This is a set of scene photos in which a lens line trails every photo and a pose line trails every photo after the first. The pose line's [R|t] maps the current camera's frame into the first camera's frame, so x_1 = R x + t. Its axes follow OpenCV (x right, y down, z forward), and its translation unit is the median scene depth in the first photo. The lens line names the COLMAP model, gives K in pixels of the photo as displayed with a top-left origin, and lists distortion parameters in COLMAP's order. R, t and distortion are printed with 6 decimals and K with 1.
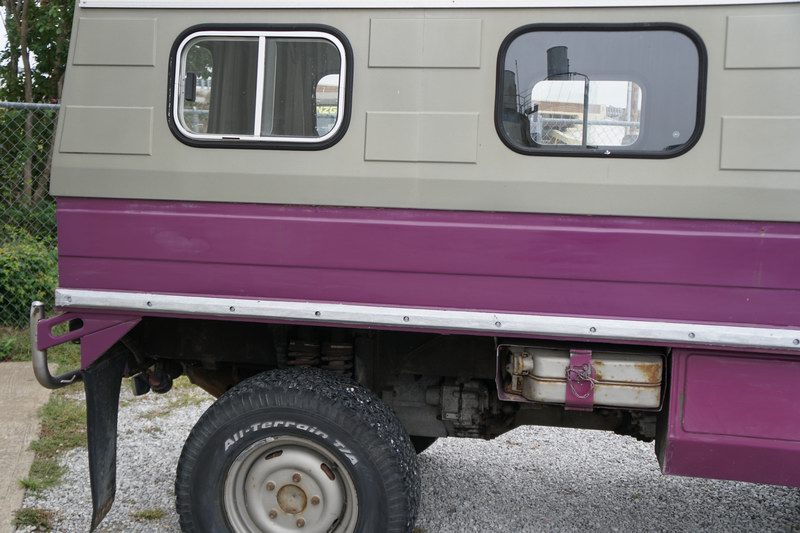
lens RADIAL K [[920.2, 0, 400.0], [0, 920.2, 266.5], [0, 0, 1]] dist [-0.025961, 0.306975]
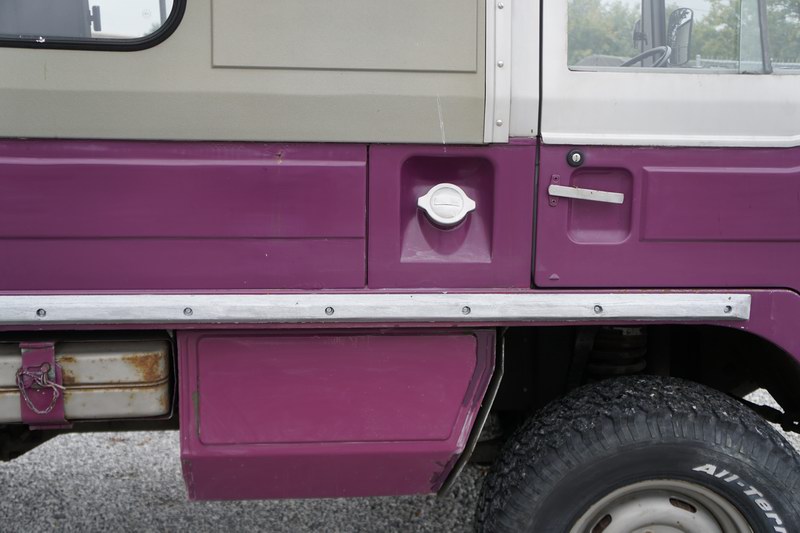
lens RADIAL K [[920.2, 0, 400.0], [0, 920.2, 266.5], [0, 0, 1]] dist [-0.025961, 0.306975]
pose [[0.961383, -0.055545, 0.269550, 0.272528], [0.042045, 0.997567, 0.055607, 0.009344], [-0.271983, -0.042126, 0.961379, 0.284056]]
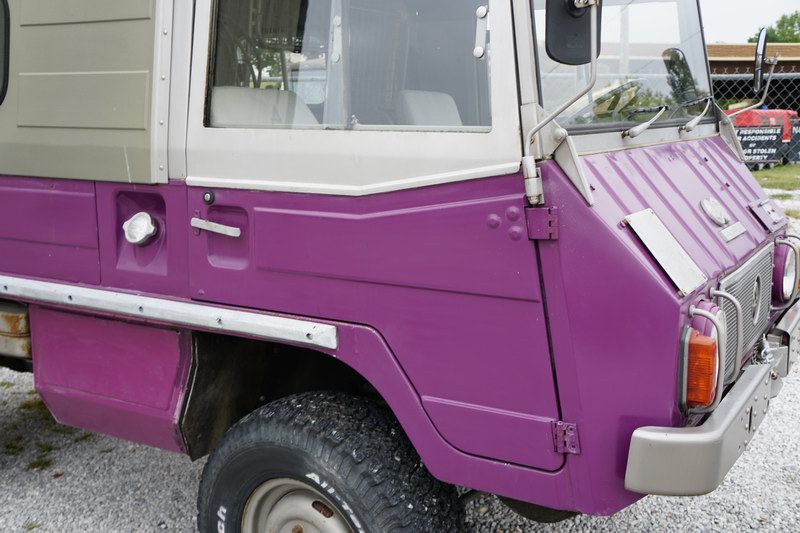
lens RADIAL K [[920.2, 0, 400.0], [0, 920.2, 266.5], [0, 0, 1]] dist [-0.025961, 0.306975]
pose [[0.931937, 0.039230, -0.360493, 1.054532], [-0.026631, 0.998851, 0.039852, -0.002407], [0.361642, -0.027540, 0.931910, 0.182581]]
